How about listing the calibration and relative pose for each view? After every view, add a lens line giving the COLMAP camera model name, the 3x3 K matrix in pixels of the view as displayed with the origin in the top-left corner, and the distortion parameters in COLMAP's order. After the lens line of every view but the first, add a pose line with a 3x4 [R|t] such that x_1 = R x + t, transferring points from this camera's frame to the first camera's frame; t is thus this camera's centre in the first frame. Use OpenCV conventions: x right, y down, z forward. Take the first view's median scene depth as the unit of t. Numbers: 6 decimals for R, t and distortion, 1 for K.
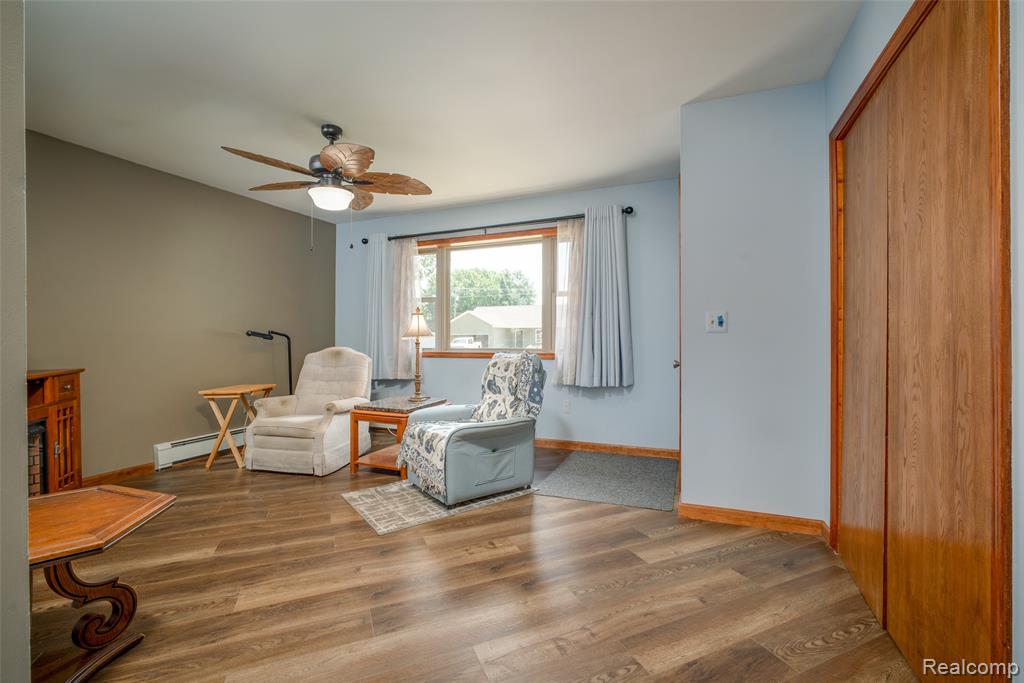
lens RADIAL K [[442.9, 0, 521.3], [0, 442.9, 336.8], [0, 0, 1]] dist [-0.003552, -0.000307]
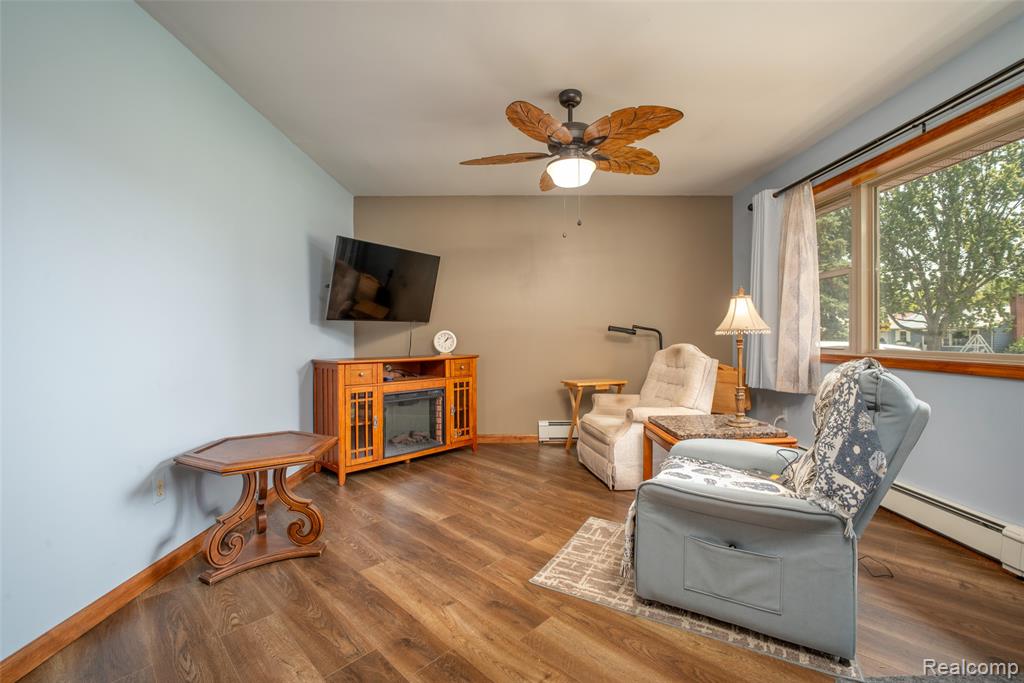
lens RADIAL K [[444.8, 0, 512.4], [0, 444.8, 327.9], [0, 0, 1]] dist [-0.003145, -0.000001]
pose [[0.374308, -0.012137, -0.927225, 0.328230], [0.005521, 0.999926, -0.010860, 0.000777], [0.927288, -0.001054, 0.374347, 0.535131]]
